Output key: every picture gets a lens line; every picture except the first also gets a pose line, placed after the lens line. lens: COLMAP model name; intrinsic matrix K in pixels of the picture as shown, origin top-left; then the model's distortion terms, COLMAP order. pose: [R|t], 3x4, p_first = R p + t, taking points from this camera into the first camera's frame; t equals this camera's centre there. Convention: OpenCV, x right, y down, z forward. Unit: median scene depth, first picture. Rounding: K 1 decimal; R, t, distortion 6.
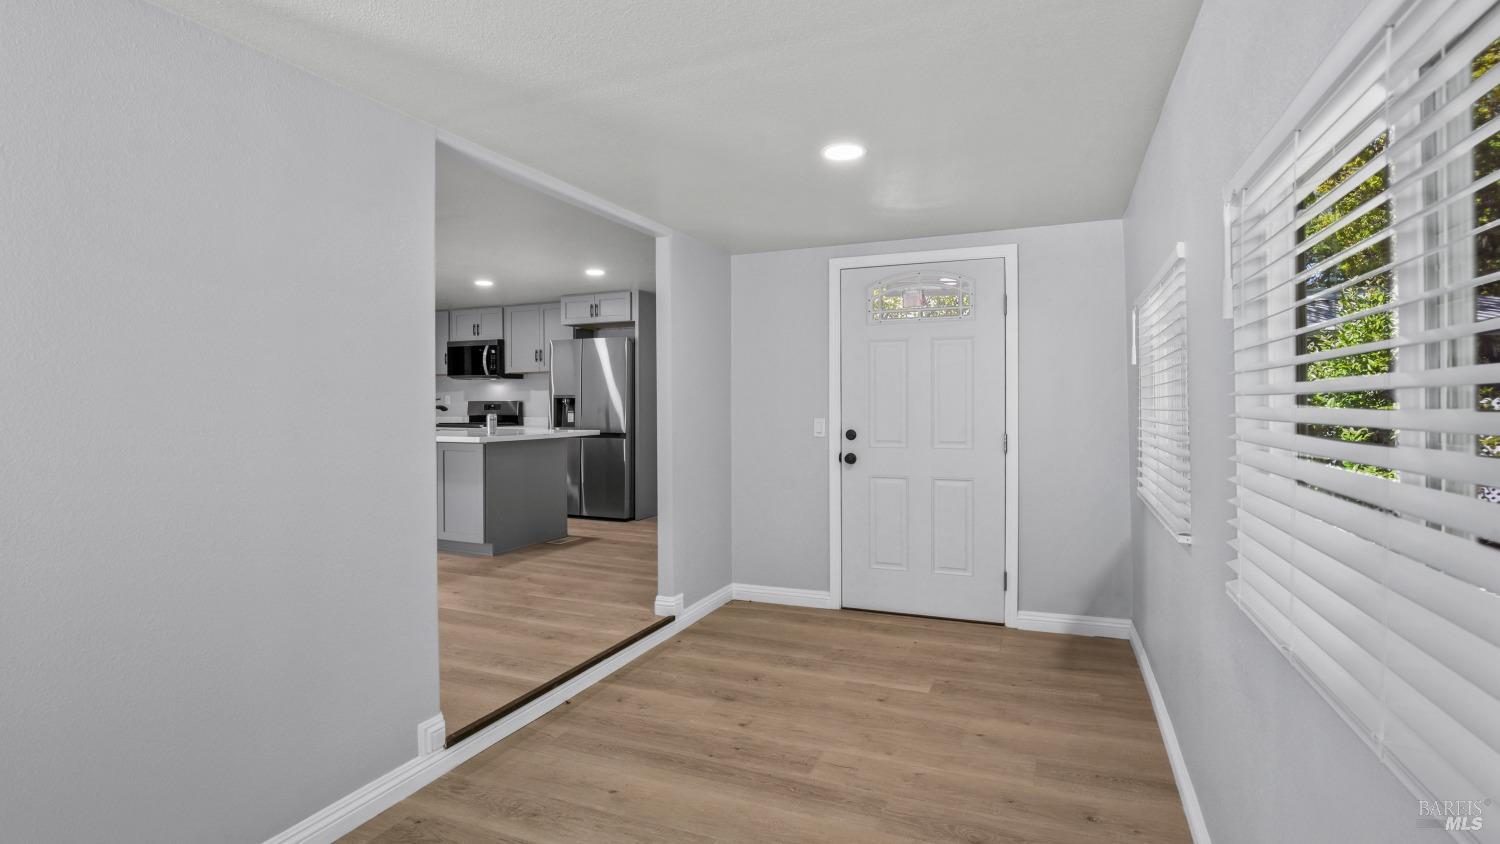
lens RADIAL K [[700.5, 0, 753.0], [0, 700.5, 402.1], [0, 0, 1]] dist [-0.016950, 0.000223]
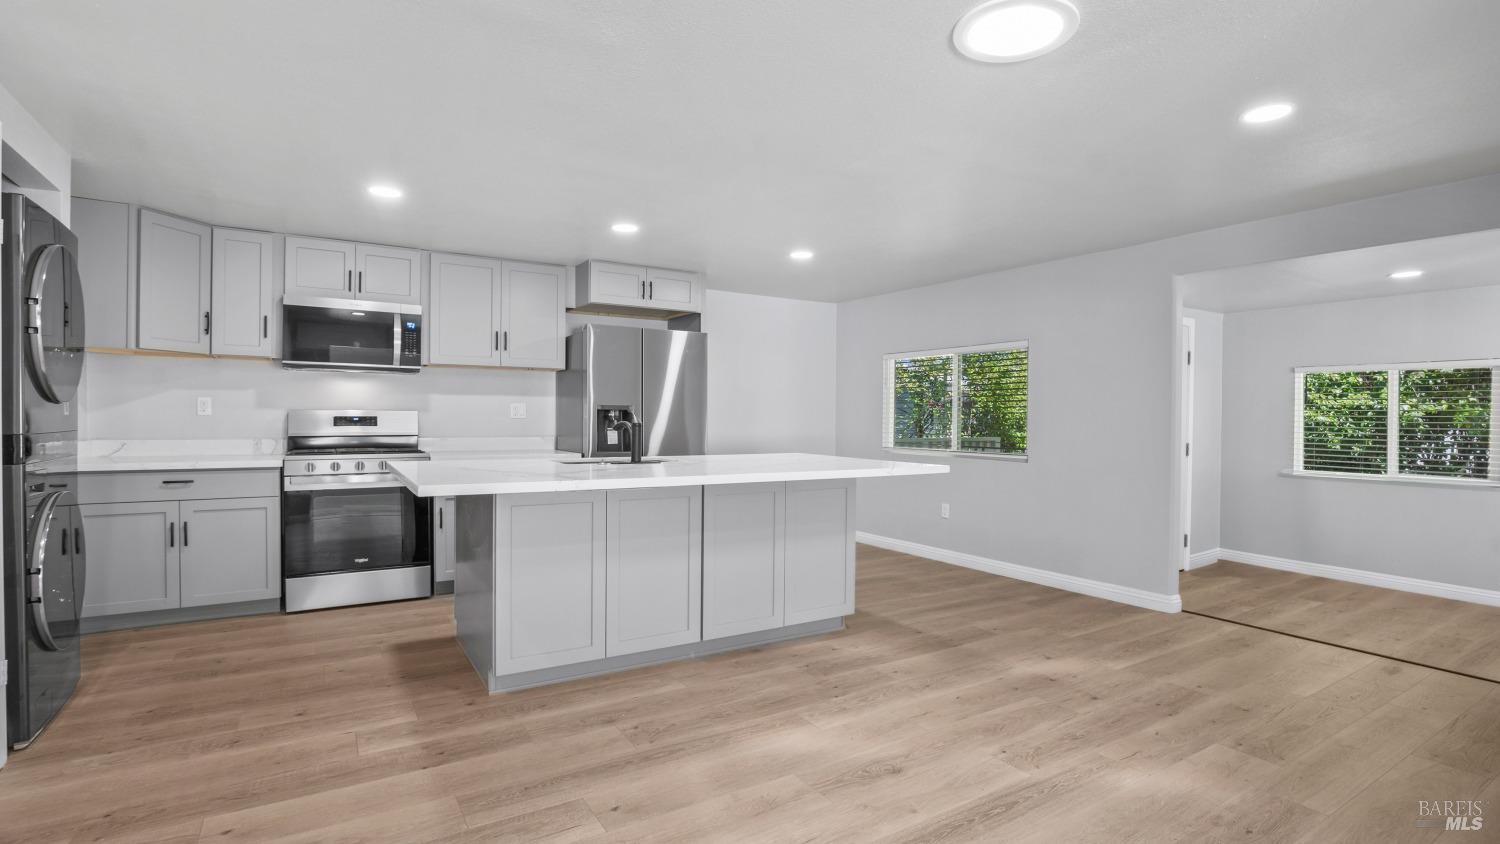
lens RADIAL K [[690.2, 0, 738.3], [0, 690.2, 420.1], [0, 0, 1]] dist [-0.028400, 0.000131]
pose [[0.592542, 0.008913, 0.805490, -1.400814], [-0.008797, 0.999951, -0.004593, 0.014256], [-0.805491, -0.004365, 0.592592, 0.921545]]
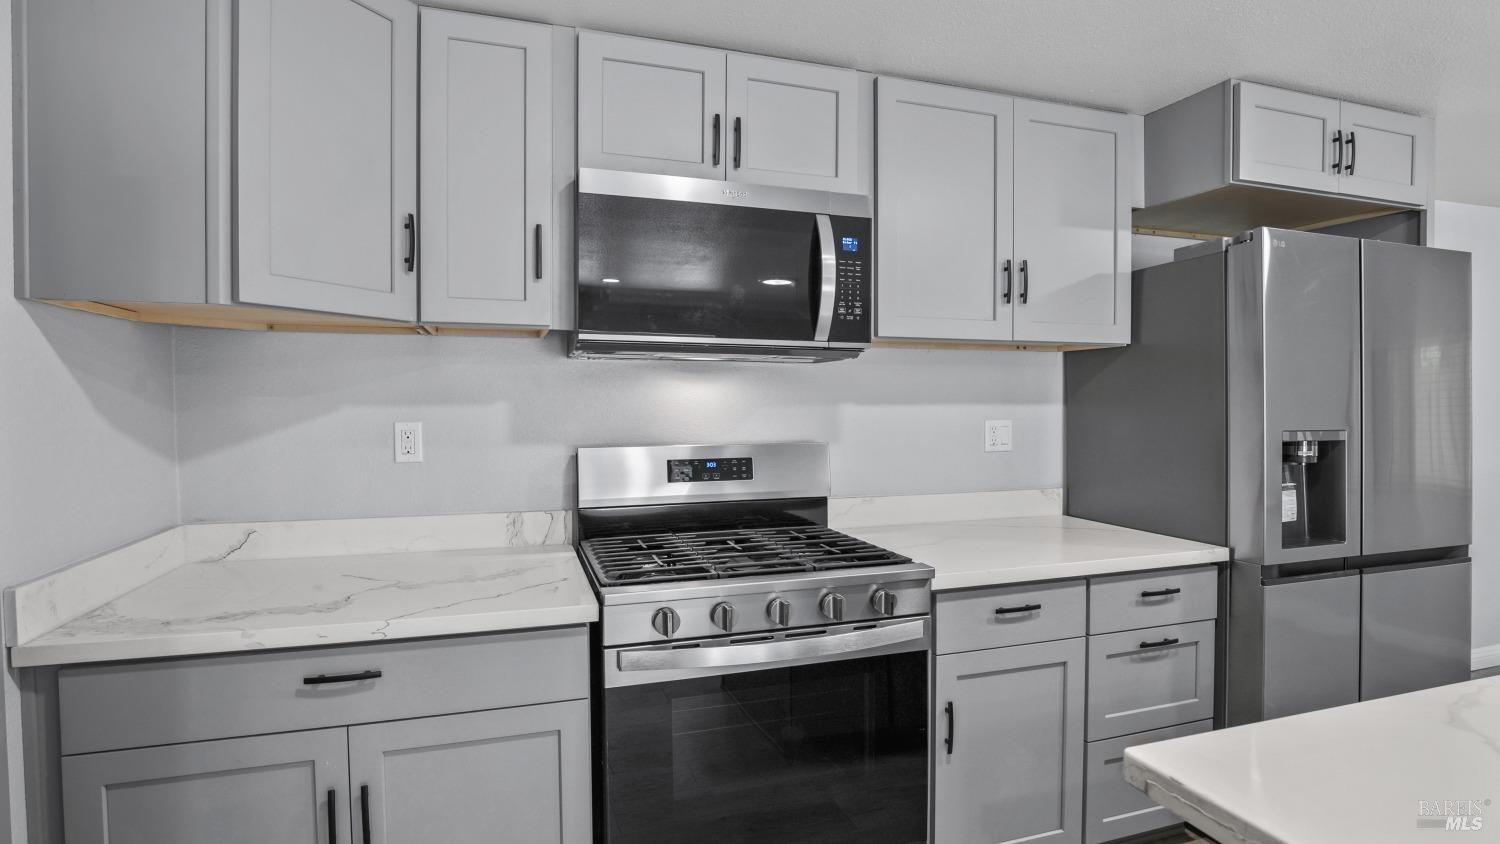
lens RADIAL K [[708.0, 0, 750.0], [0, 708.0, 422.0], [0, 0, 1]] dist [-0.029061, 0.000017]
pose [[0.761997, -0.009671, 0.647508, -1.163889], [-0.003410, 0.999815, 0.018947, -0.032272], [-0.647572, -0.016645, 0.761823, 1.745044]]
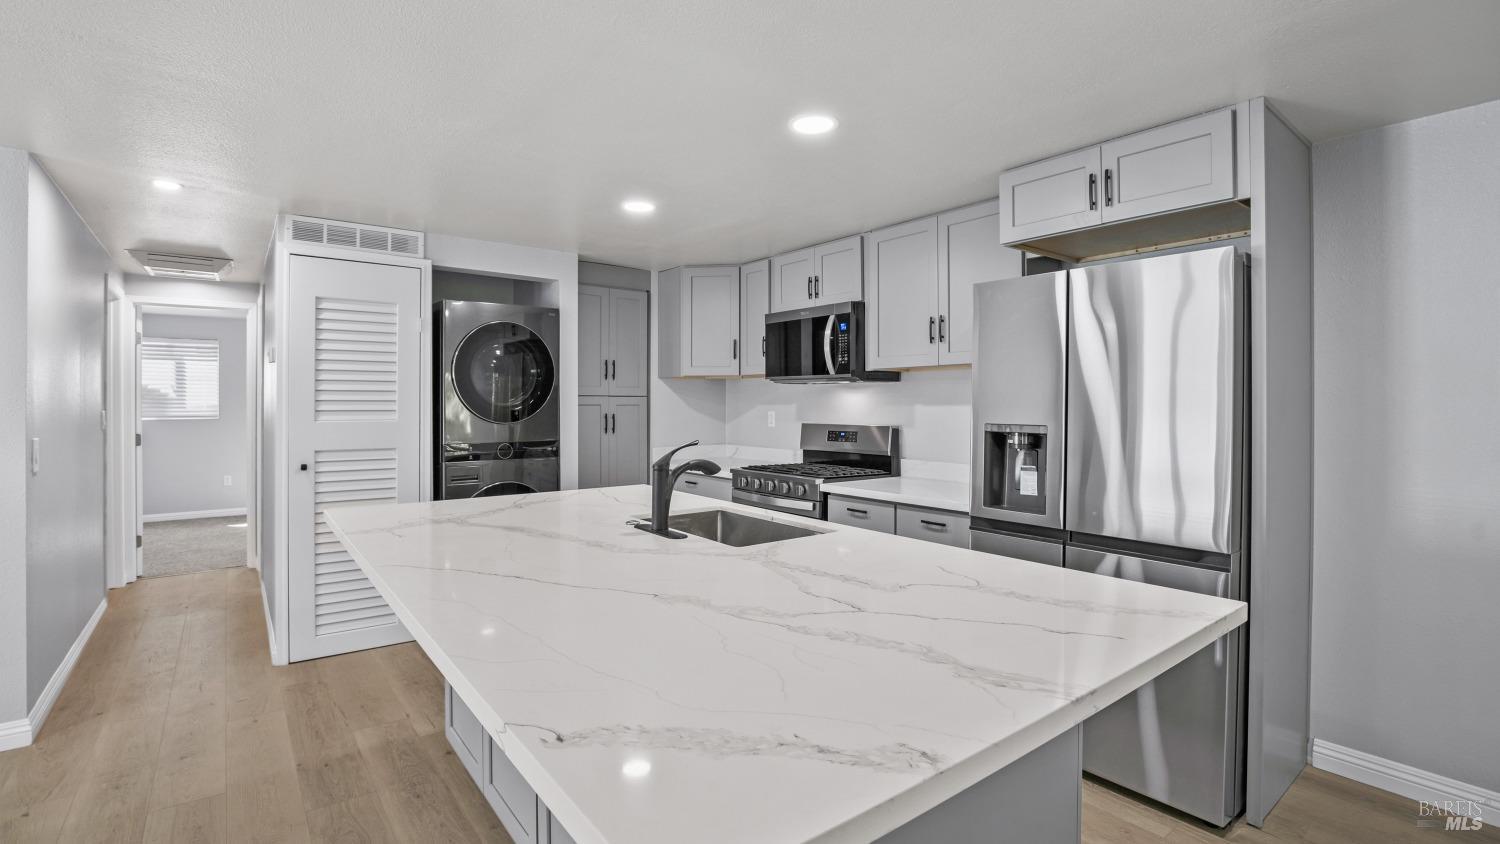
lens RADIAL K [[686.9, 0, 753.2], [0, 686.9, 409.4], [0, 0, 1]] dist [-0.025311, 0.000432]
pose [[0.872444, 0.010131, -0.488609, -0.393603], [-0.005649, 0.999927, 0.010646, -0.038956], [0.488681, -0.006528, 0.872438, 1.132650]]
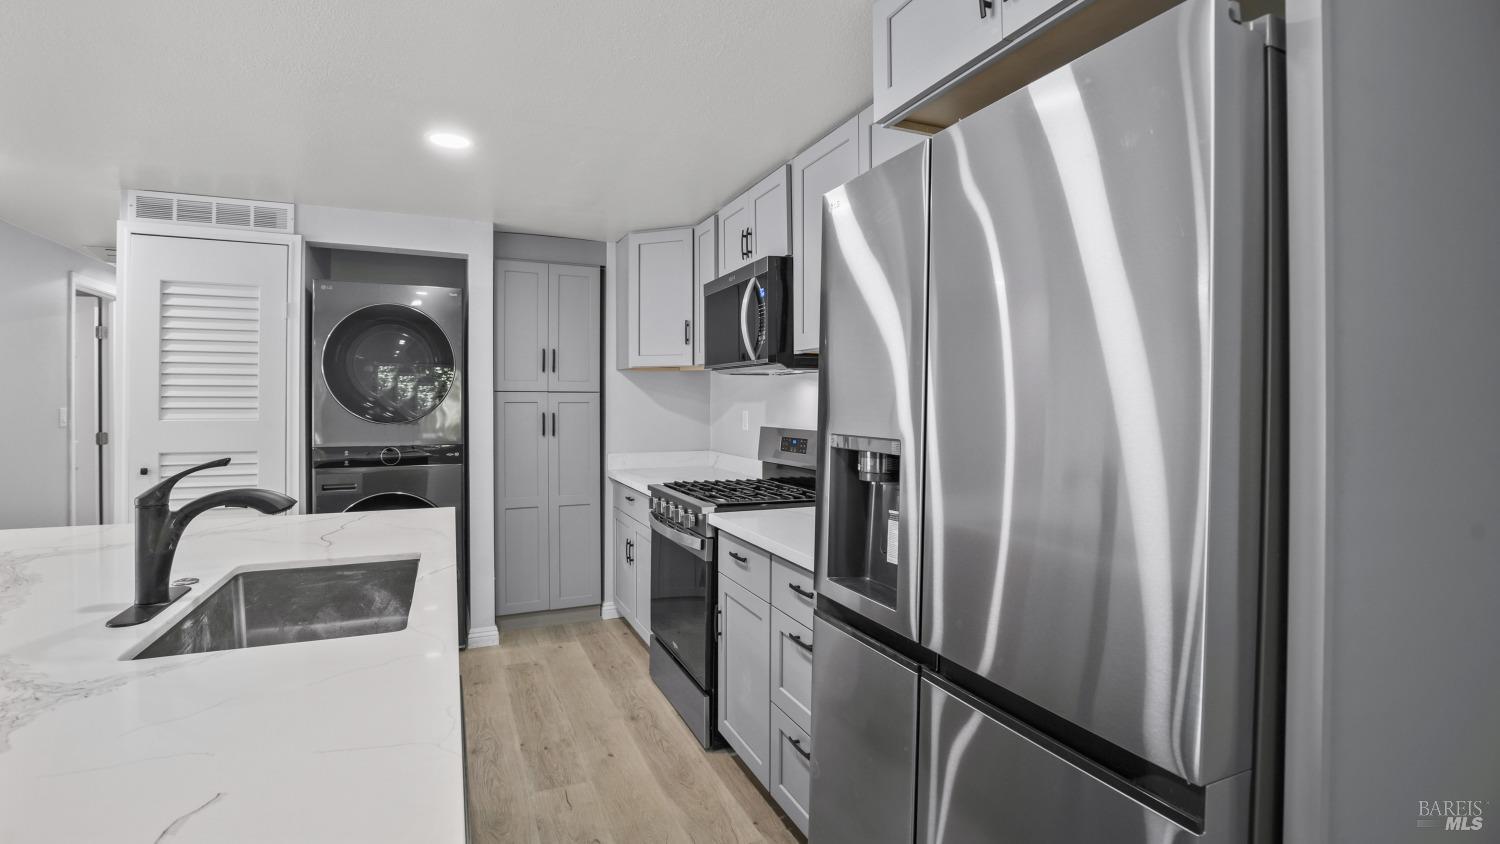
lens RADIAL K [[687.8, 0, 750.6], [0, 687.8, 403.6], [0, 0, 1]] dist [-0.028903, 0.000559]
pose [[0.730071, 0.007540, -0.683330, -0.287058], [-0.004922, 0.999971, 0.005776, -0.037990], [0.683354, -0.000853, 0.730087, 1.539991]]
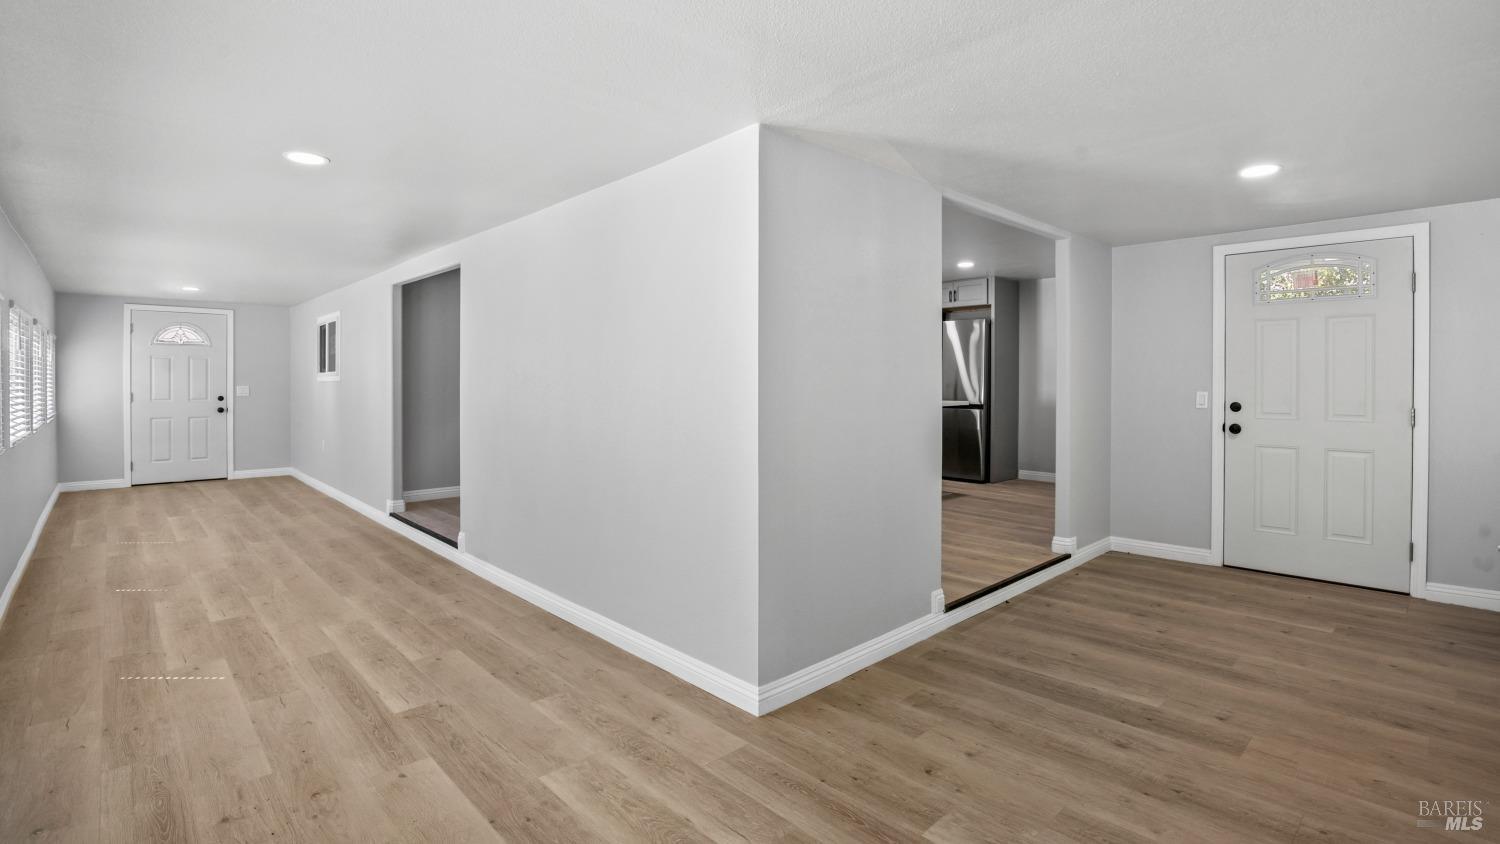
lens RADIAL K [[686.4, 0, 797.9], [0, 686.4, 382.2], [0, 0, 1]] dist [-0.012586, 0.001041]
pose [[0.932841, 0.005188, -0.360251, -0.112996], [-0.002994, 0.999973, 0.006648, 0.003179], [0.360276, -0.005123, 0.932832, -0.236979]]
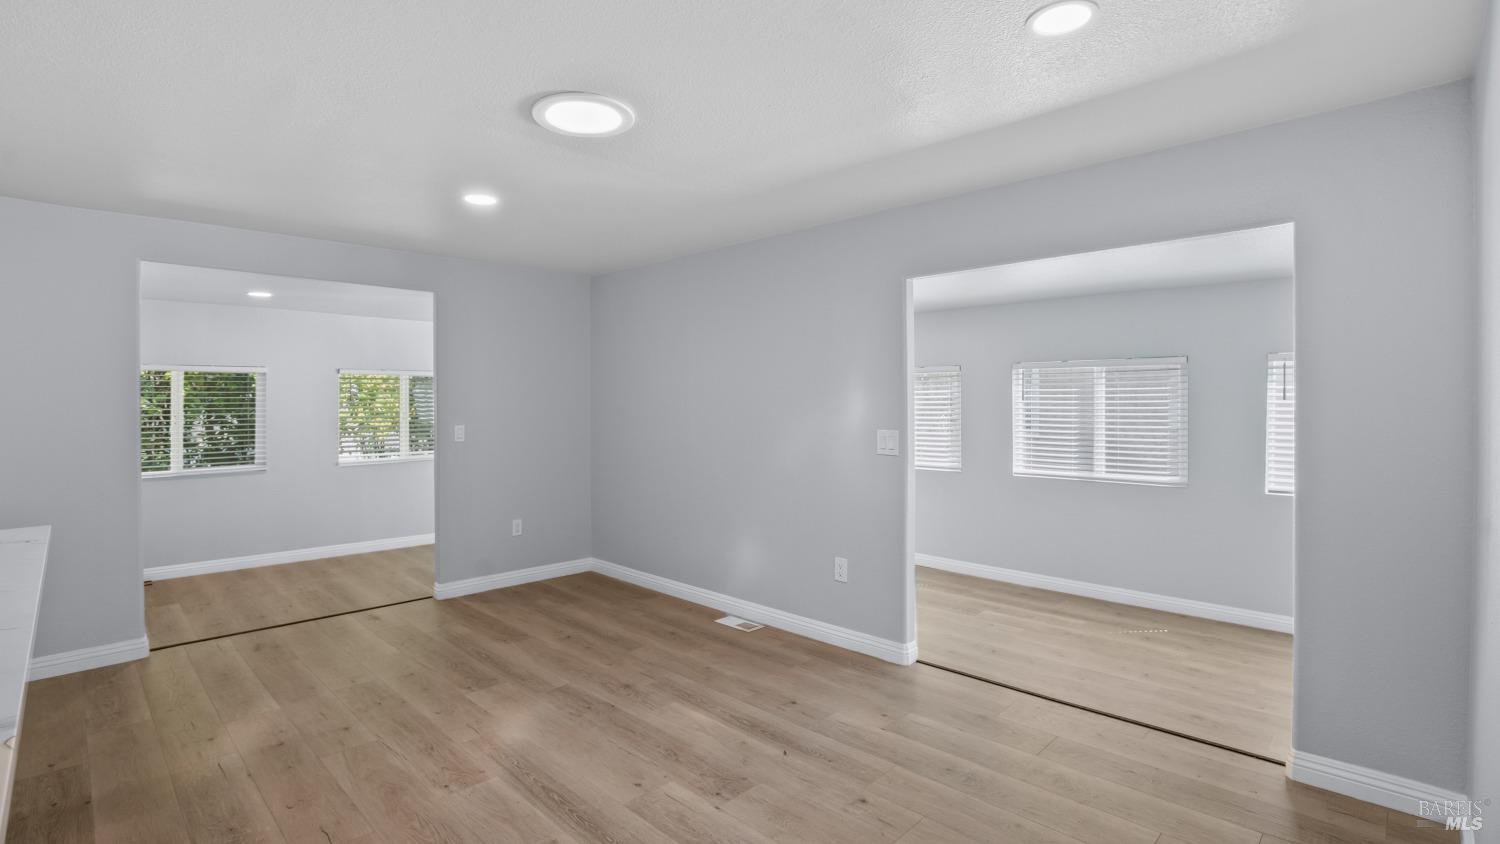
lens RADIAL K [[700.5, 0, 753.0], [0, 700.5, 402.1], [0, 0, 1]] dist [-0.016950, 0.000223]
pose [[-0.928107, 0.006504, 0.372257, -1.247301], [0.007985, 0.999965, 0.002437, -0.033674], [-0.372228, 0.005235, -0.928127, 1.563972]]
